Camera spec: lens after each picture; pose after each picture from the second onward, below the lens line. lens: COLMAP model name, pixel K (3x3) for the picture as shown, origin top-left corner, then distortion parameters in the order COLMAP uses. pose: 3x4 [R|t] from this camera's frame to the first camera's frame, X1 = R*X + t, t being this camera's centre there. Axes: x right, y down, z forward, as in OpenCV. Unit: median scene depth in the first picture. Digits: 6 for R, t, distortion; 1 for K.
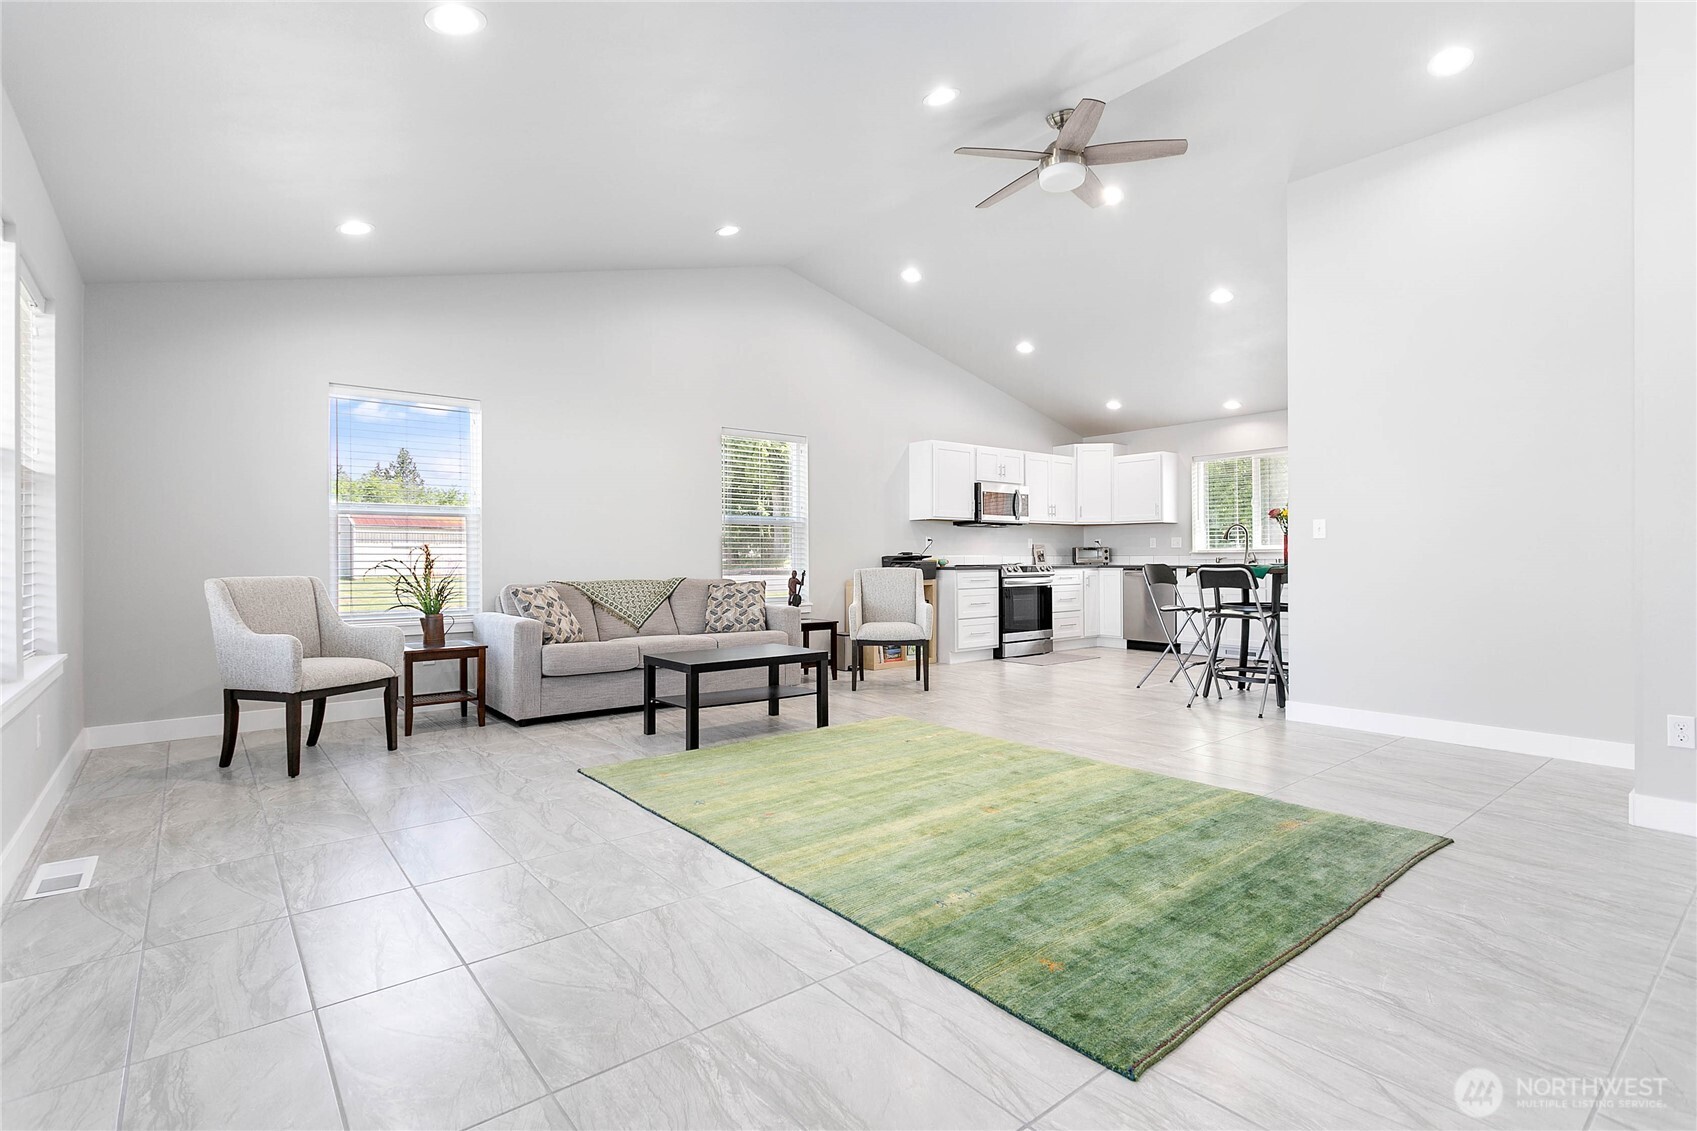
lens RADIAL K [[803.0, 0, 844.3], [0, 803.0, 564.7], [0, 0, 1]] dist [0.001567, 0.001079]
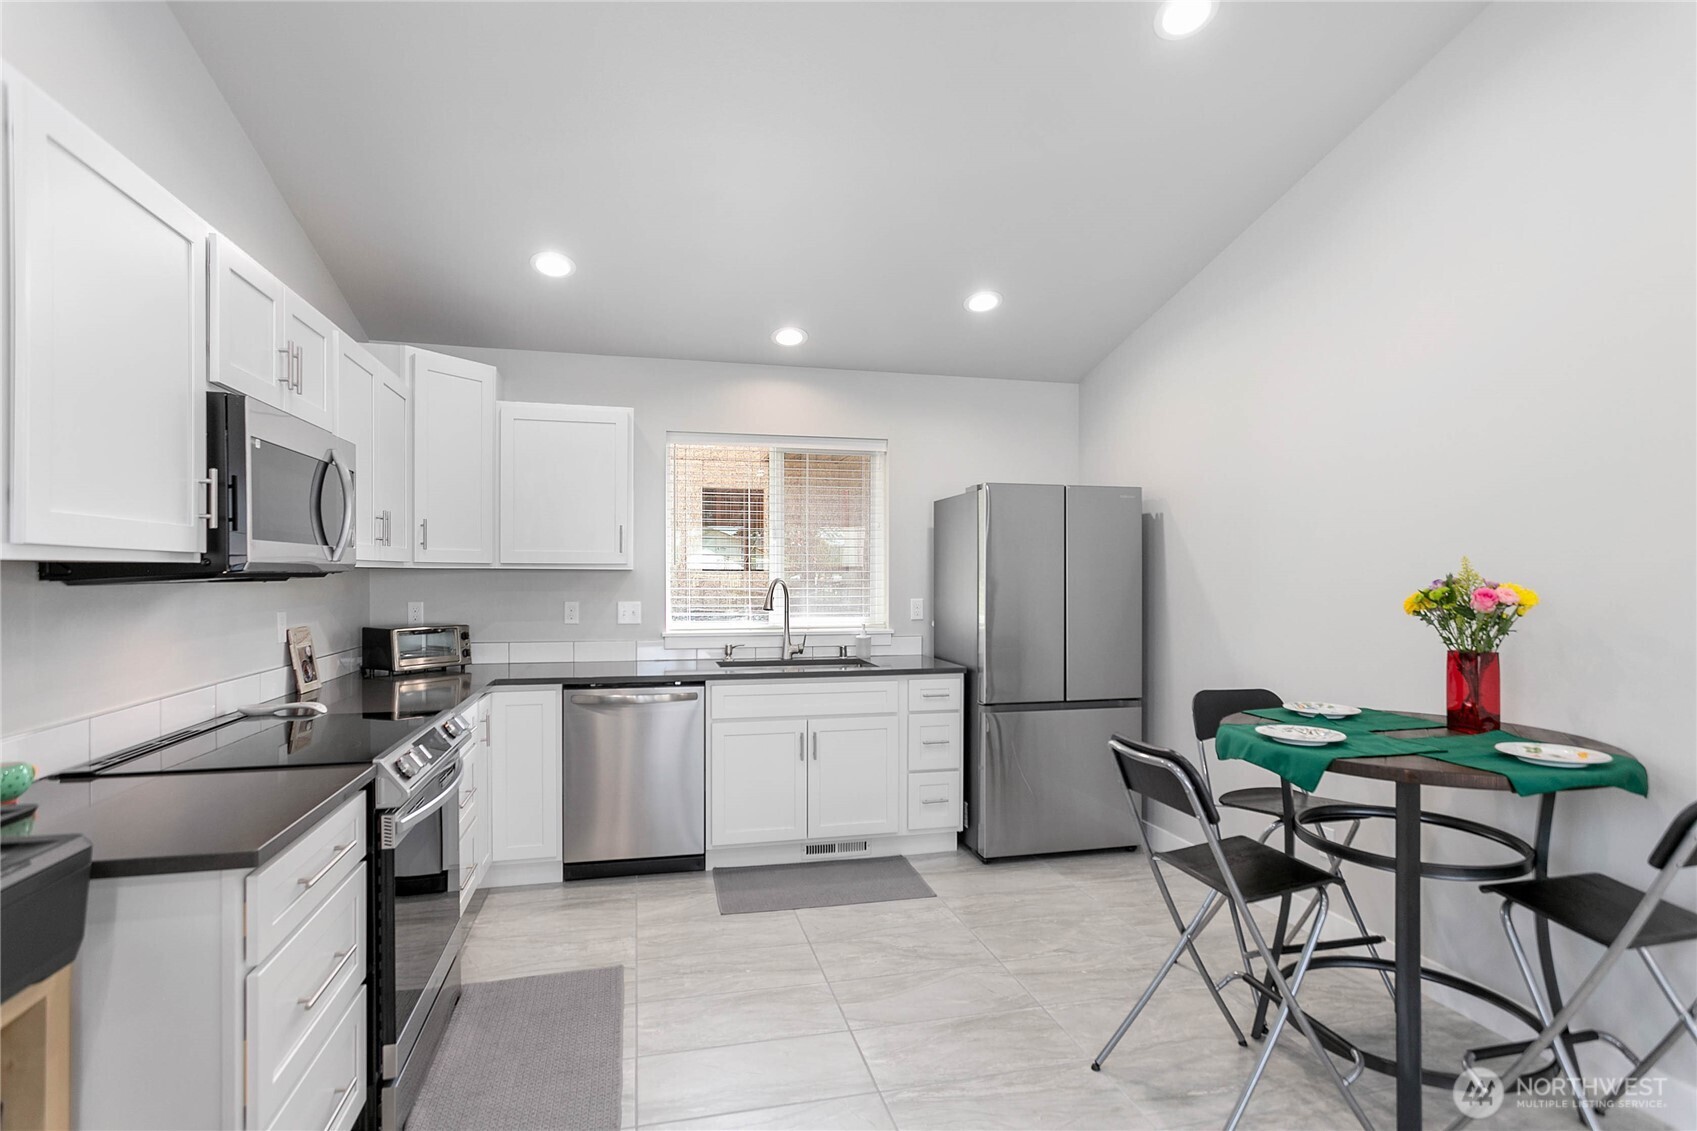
lens RADIAL K [[832.6, 0, 839.0], [0, 832.6, 573.4], [0, 0, 1]] dist [-0.000786, 0.000080]
pose [[0.416966, 0.006137, 0.908901, 0.072139], [0.002999, 0.999962, -0.008127, -0.113511], [-0.908917, 0.006115, 0.416932, 1.717045]]
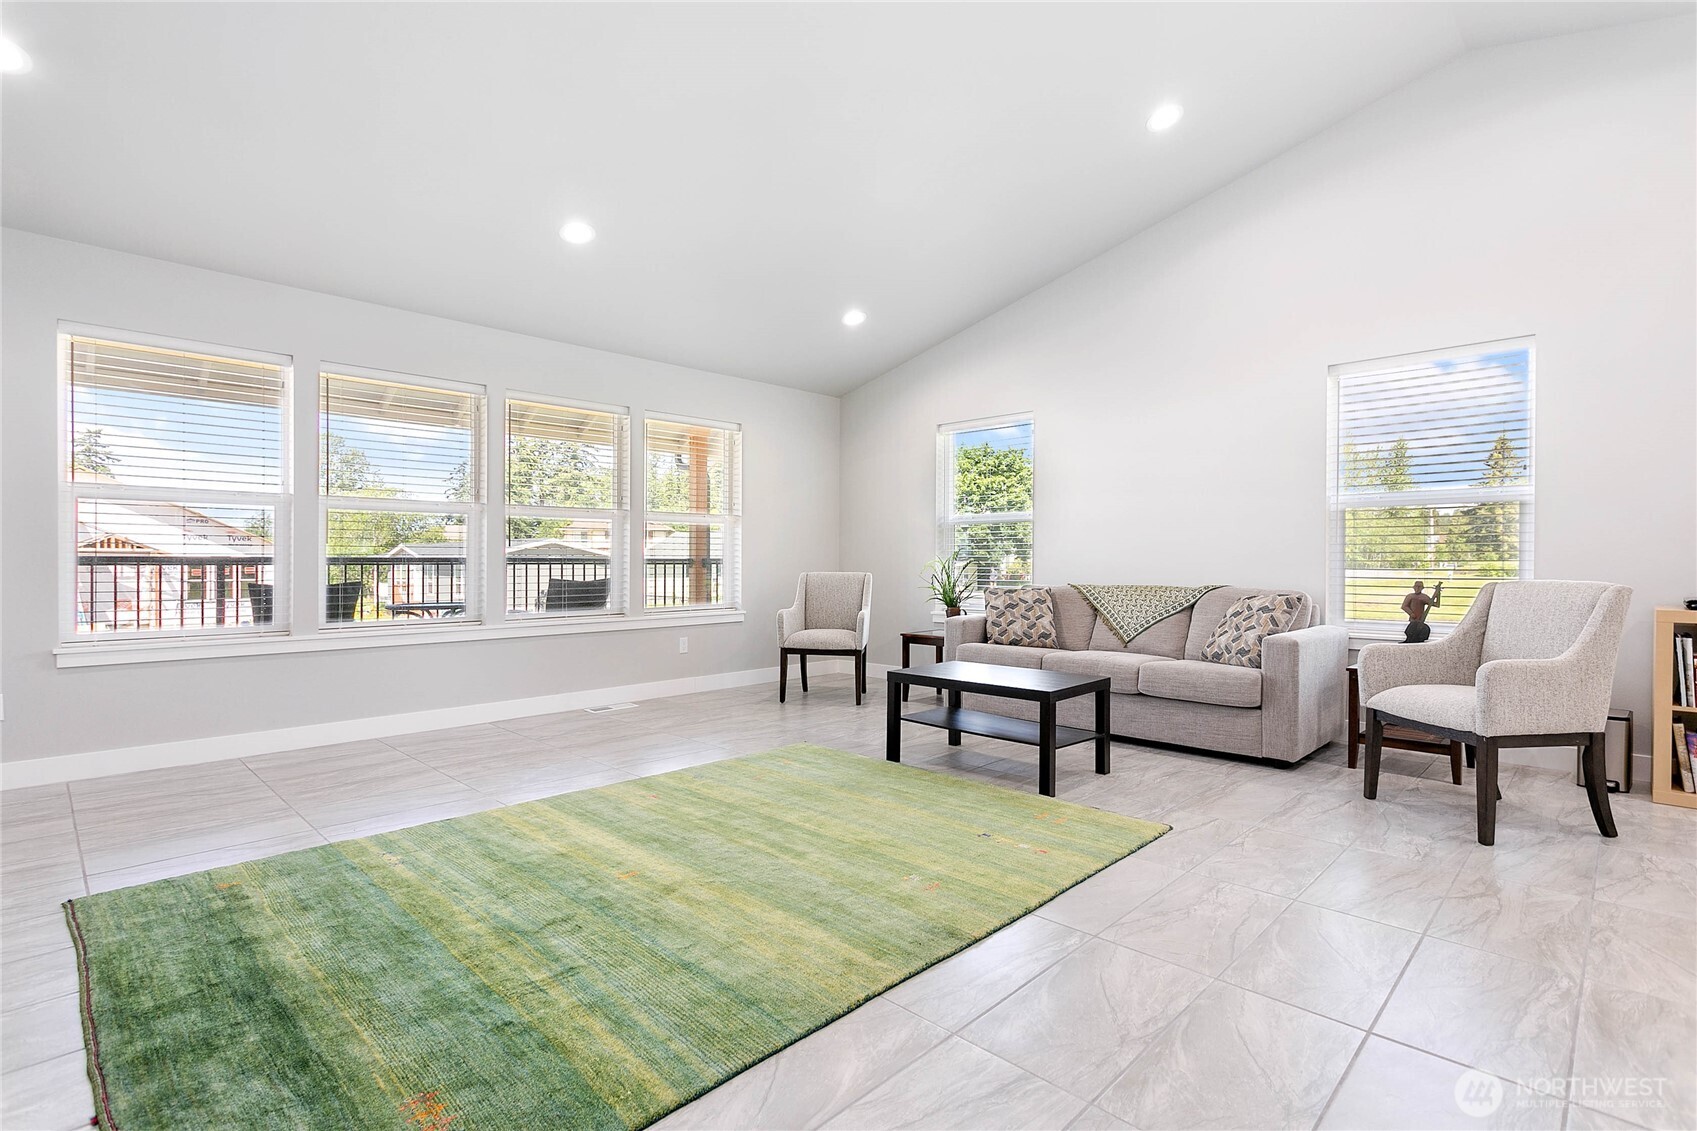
lens RADIAL K [[803.0, 0, 850.4], [0, 803.0, 561.0], [0, 0, 1]] dist [0.001567, 0.001079]
pose [[0.118180, 0.000193, -0.992992, 0.875605], [-0.008371, 0.999965, -0.000802, -0.005490], [0.992957, 0.008407, 0.118177, 0.982849]]
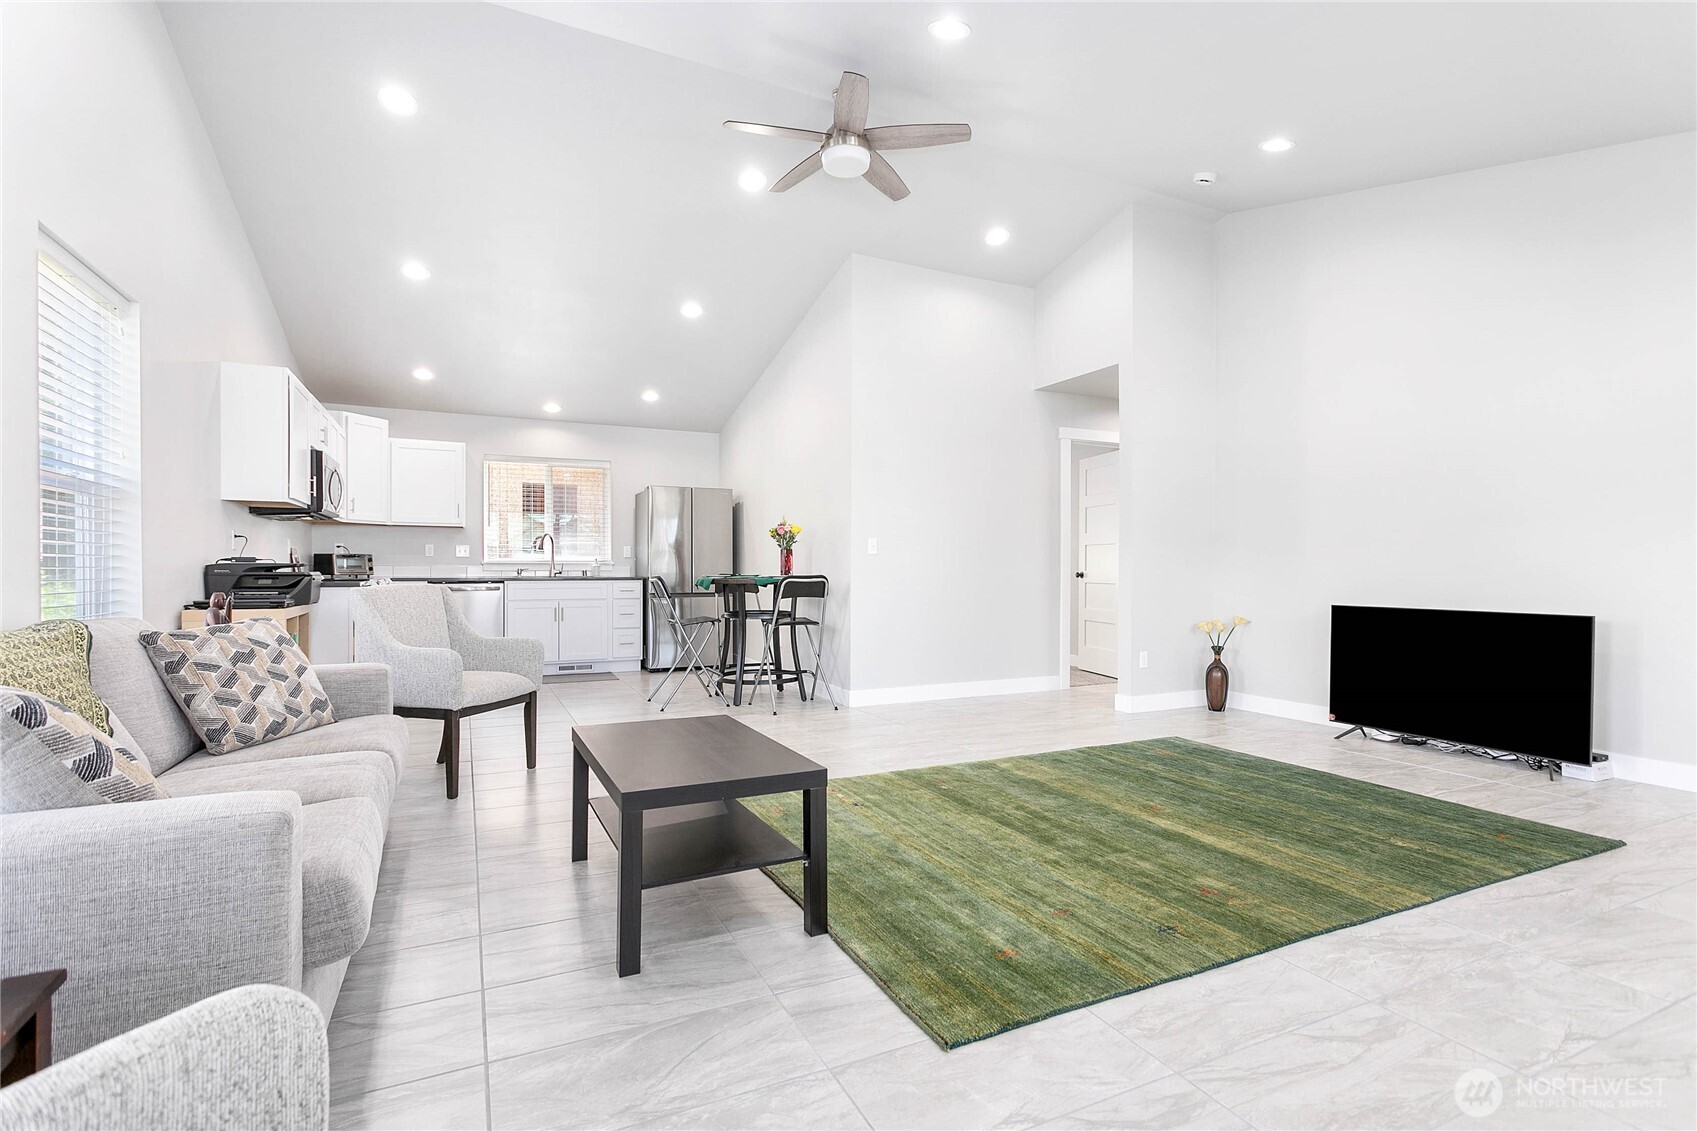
lens RADIAL K [[803.0, 0, 846.4], [0, 803.0, 572.4], [0, 0, 1]] dist [0.001567, 0.001079]
pose [[0.224595, -0.000583, 0.974452, -0.821266], [0.005424, 0.999985, -0.000652, -0.004639], [-0.974437, 0.005431, 0.224595, 1.014077]]
